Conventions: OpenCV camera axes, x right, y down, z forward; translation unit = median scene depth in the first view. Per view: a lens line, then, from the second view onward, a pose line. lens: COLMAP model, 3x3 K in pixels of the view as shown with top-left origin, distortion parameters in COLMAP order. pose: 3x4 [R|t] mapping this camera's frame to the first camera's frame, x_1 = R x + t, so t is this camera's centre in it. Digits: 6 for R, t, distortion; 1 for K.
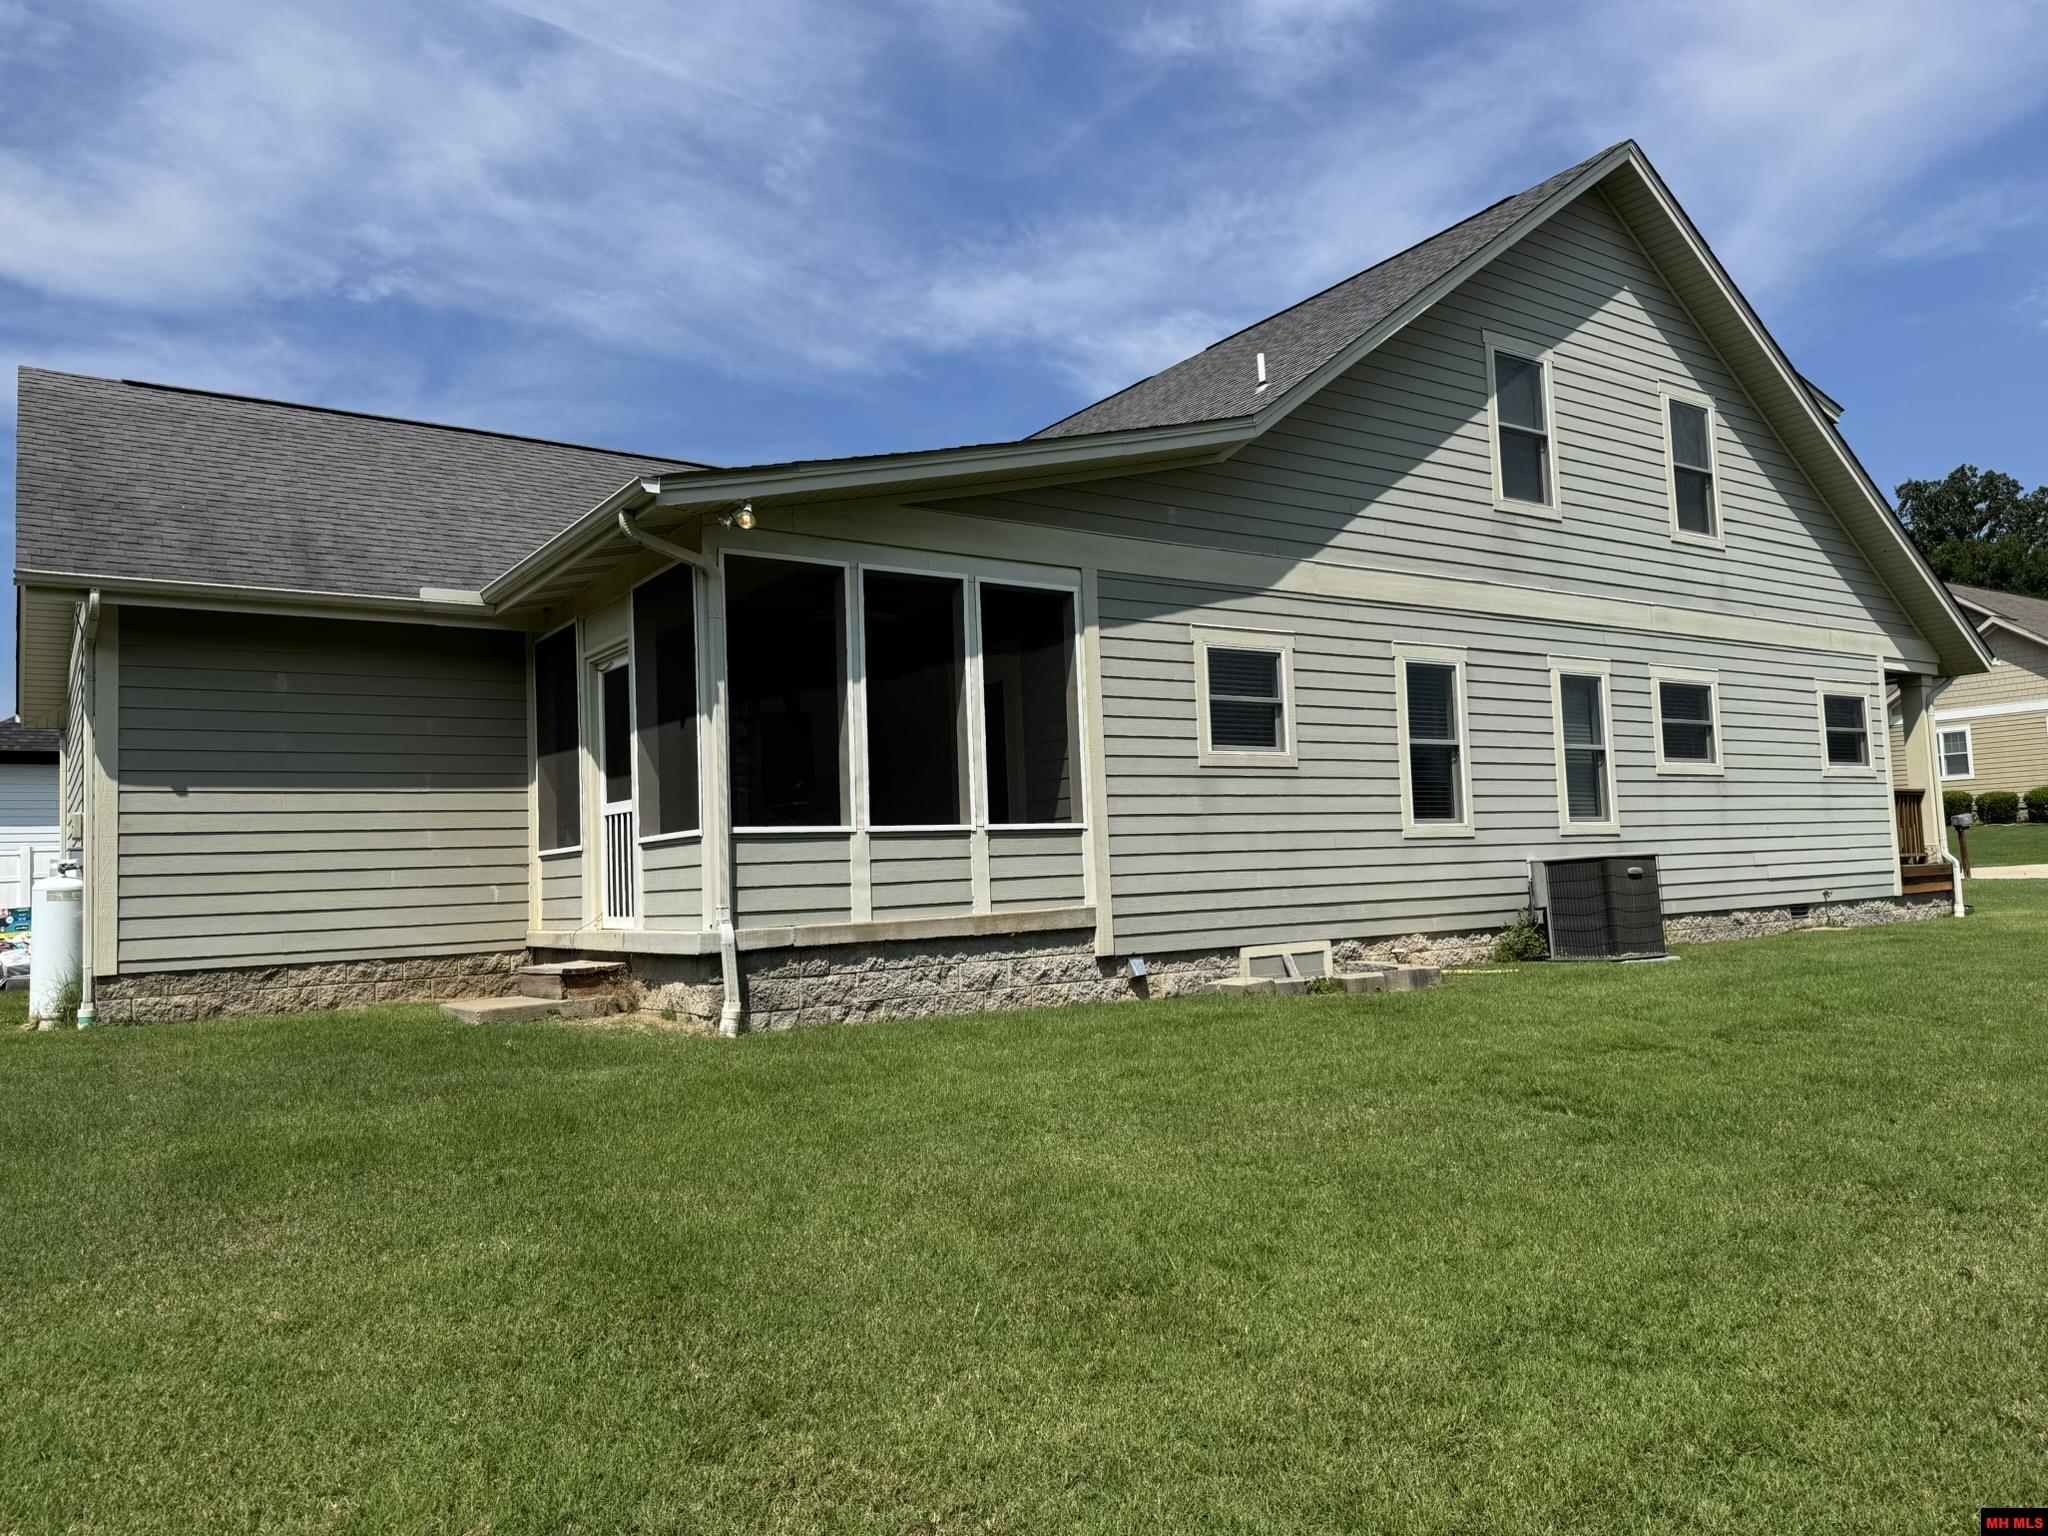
lens RADIAL K [[1420.2, 0, 1015.8], [0, 1420.2, 776.7], [0, 0, 1]] dist [0.110607, -0.132790]
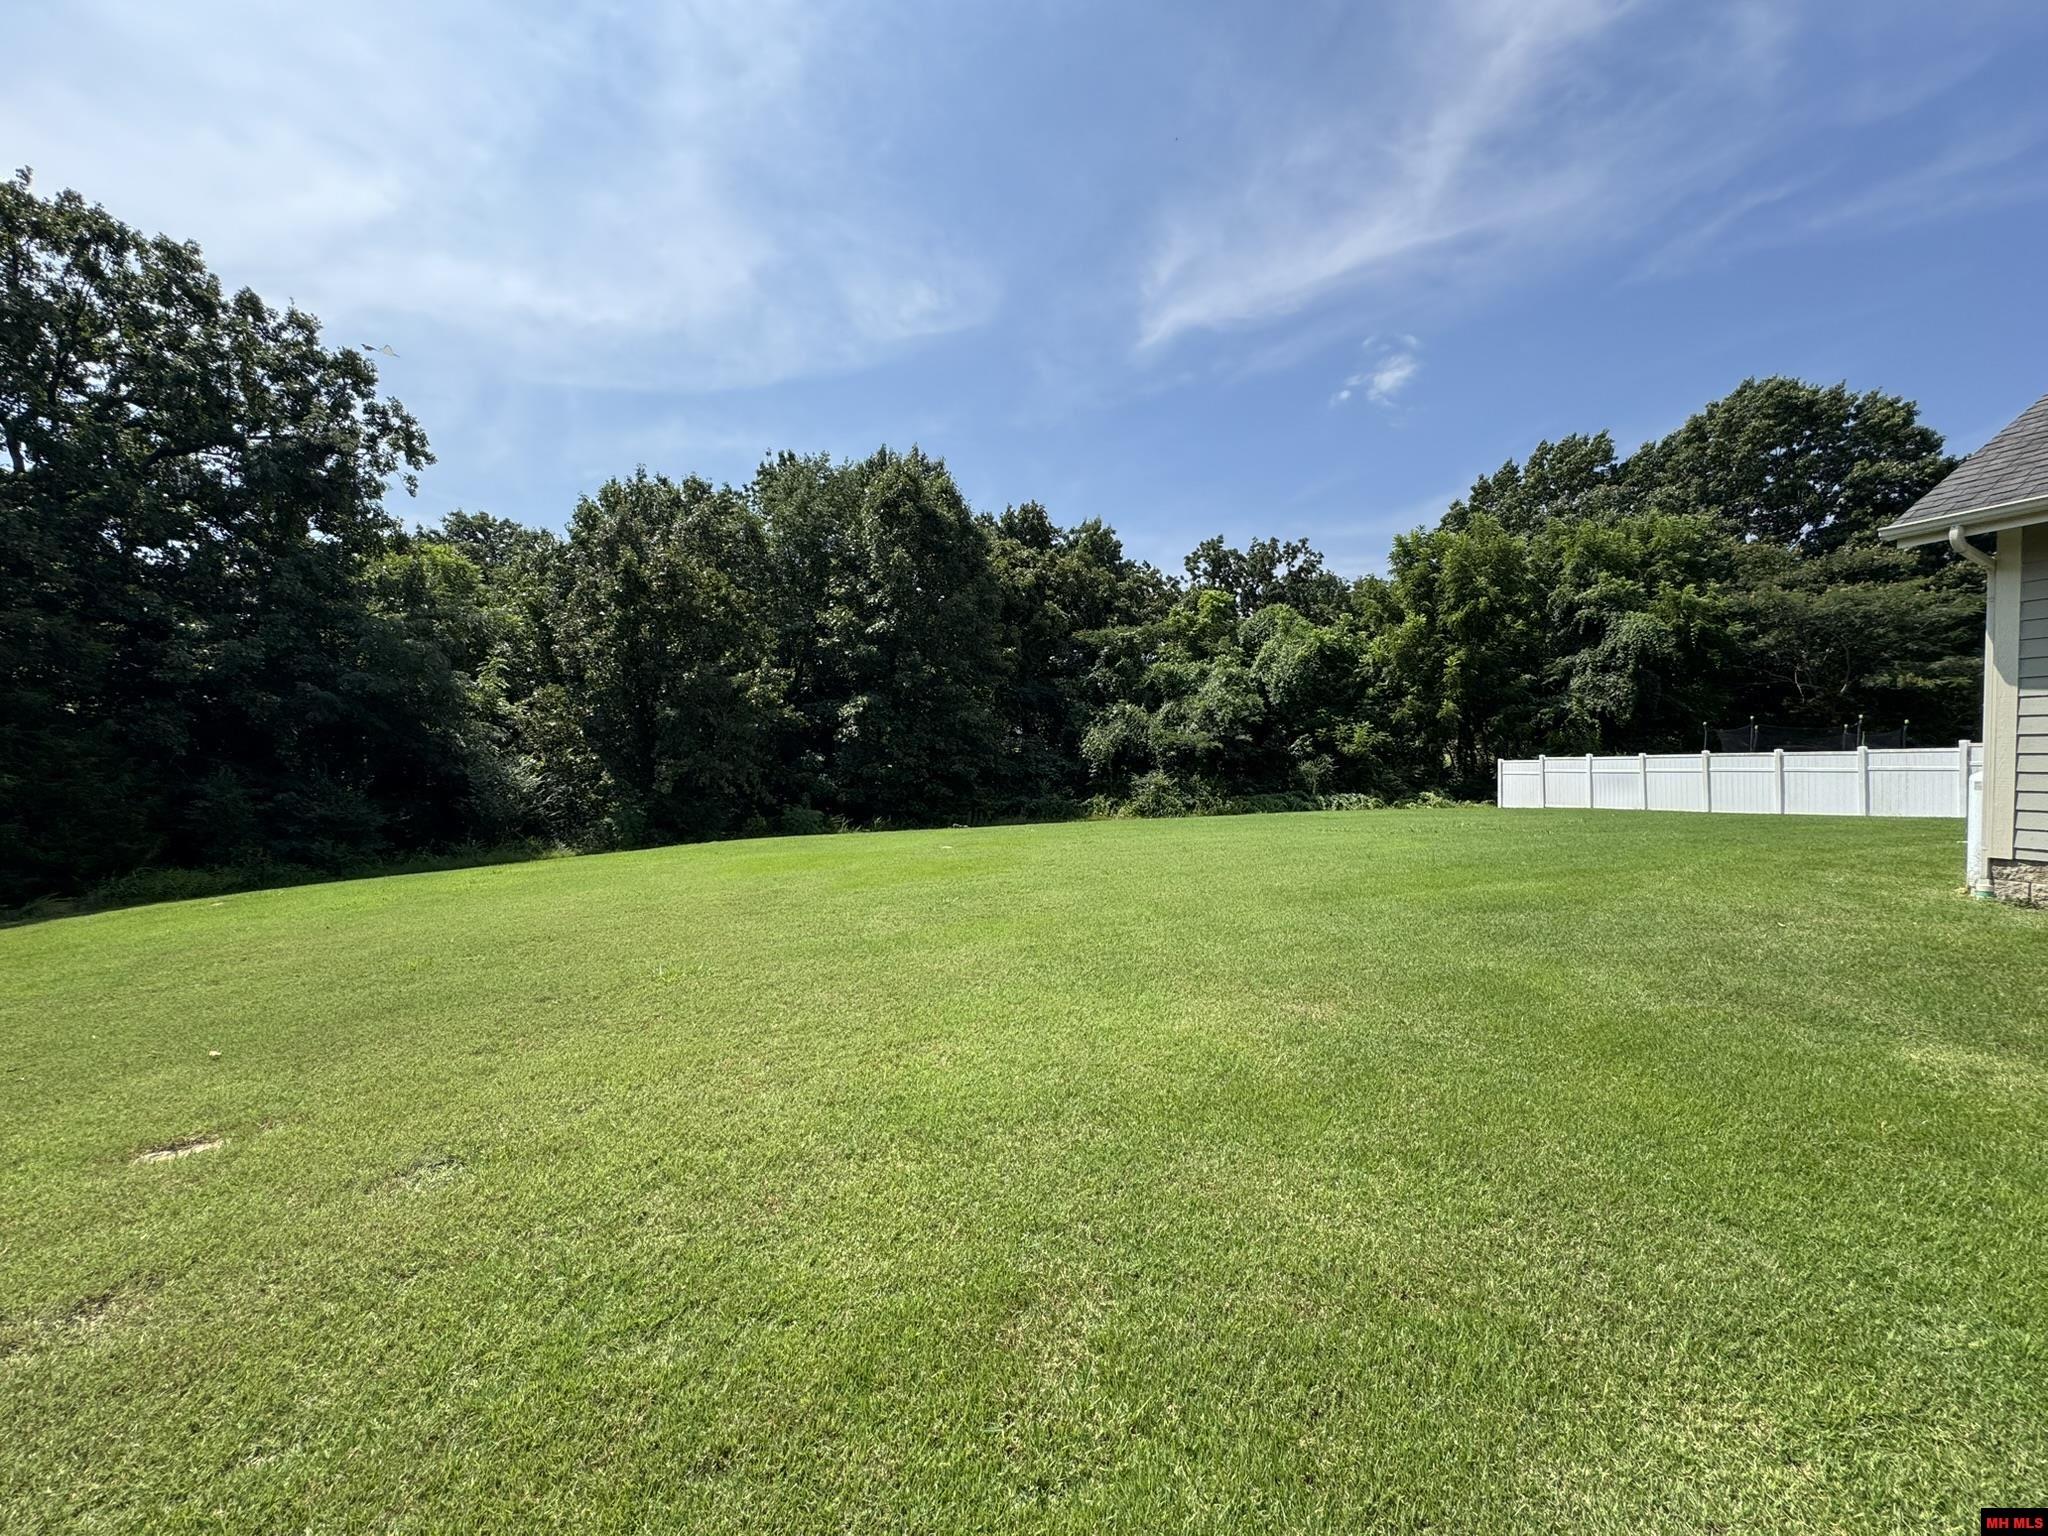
lens RADIAL K [[819.4, 0, 1022.1], [0, 819.4, 766.7], [0, 0, 1]] dist [-0.001369, -0.000358]
pose [[-0.315270, 0.043378, -0.948010, 0.225184], [0.067923, 0.997424, 0.023051, -0.002980], [0.946568, -0.057124, -0.317404, 0.473547]]
